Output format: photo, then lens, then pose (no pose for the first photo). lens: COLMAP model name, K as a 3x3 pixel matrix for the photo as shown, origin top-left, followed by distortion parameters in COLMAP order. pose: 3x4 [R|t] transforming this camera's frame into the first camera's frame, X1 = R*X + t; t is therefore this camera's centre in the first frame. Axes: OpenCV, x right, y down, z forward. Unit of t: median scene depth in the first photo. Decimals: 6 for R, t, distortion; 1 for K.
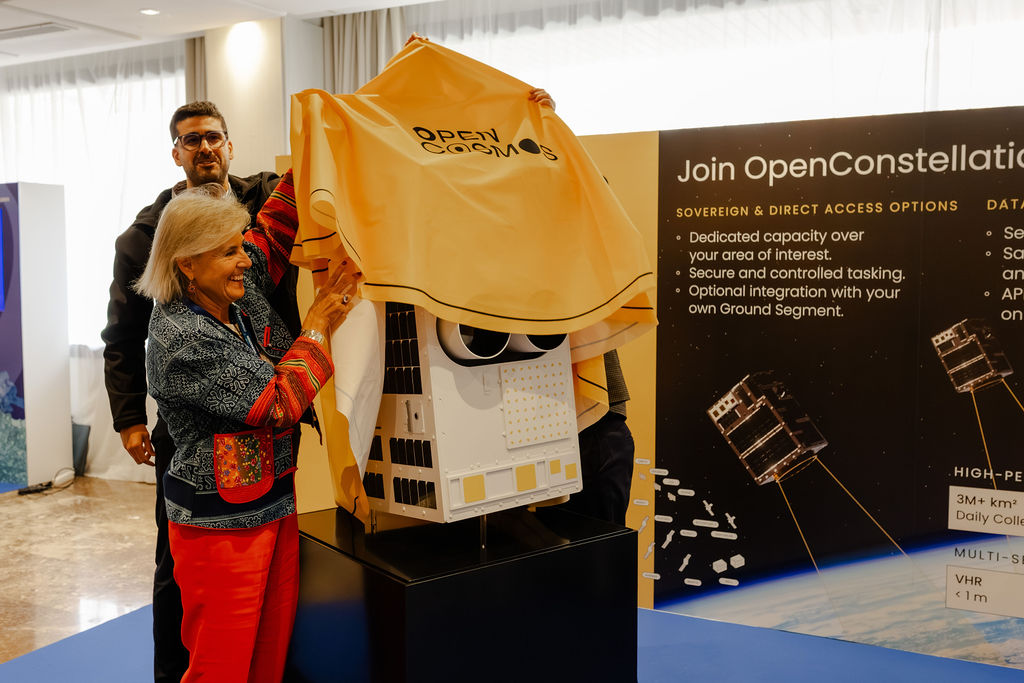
lens RADIAL K [[1022.4, 0, 507.2], [0, 1022.4, 342.0], [0, 0, 1]] dist [0.003506, 0.000000]
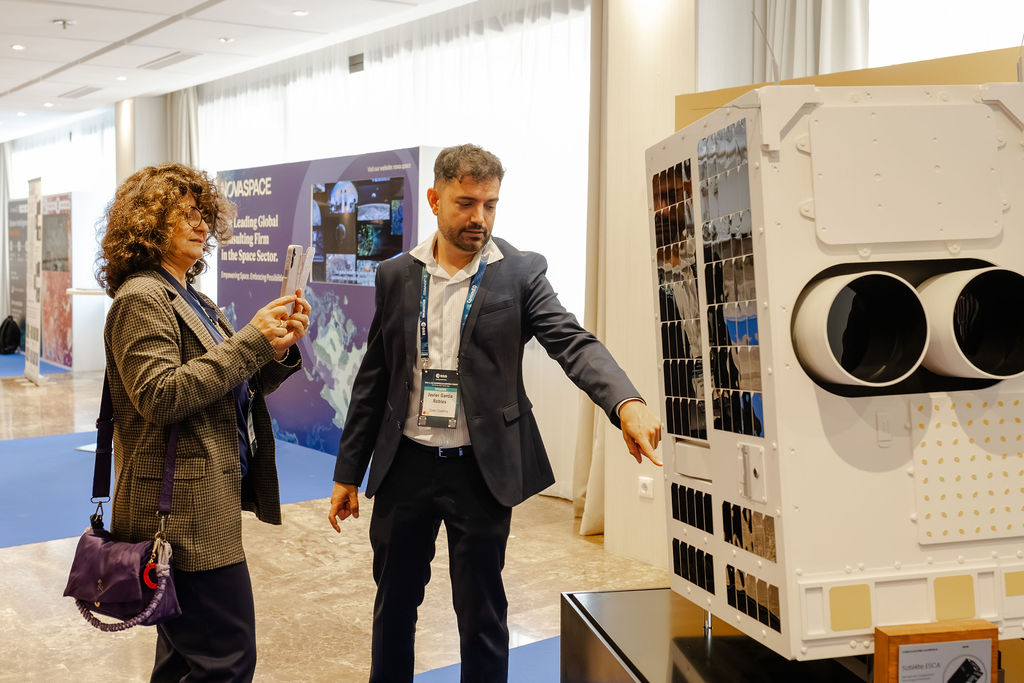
lens RADIAL K [[1132.4, 0, 468.7], [0, 1132.4, 306.3], [0, 0, 1]] dist [0.005464, 0.000000]
pose [[0.885869, 0.032065, -0.462826, 0.047777], [-0.042419, 0.999028, -0.011978, -0.007736], [0.461992, 0.030244, 0.886368, 0.223690]]
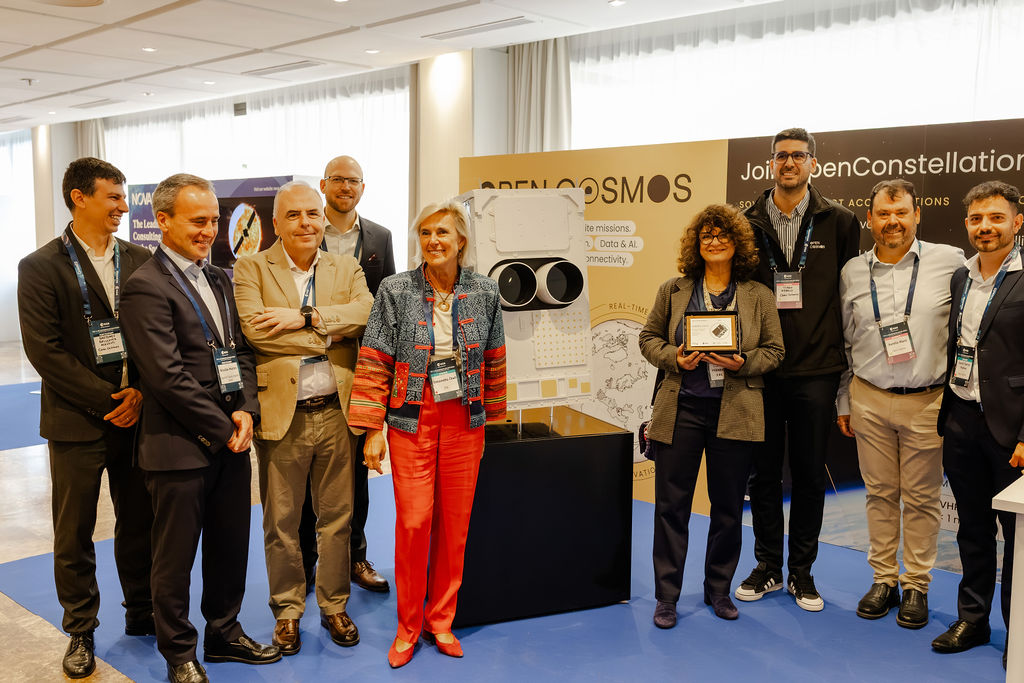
lens RADIAL K [[1022.4, 0, 517.8], [0, 1022.4, 342.2], [0, 0, 1]] dist [0.003506, 0.000000]
pose [[0.962402, 0.040439, -0.268602, 0.267499], [-0.033904, 0.999006, 0.028925, 0.017539], [0.269505, -0.018731, 0.962817, -0.316818]]
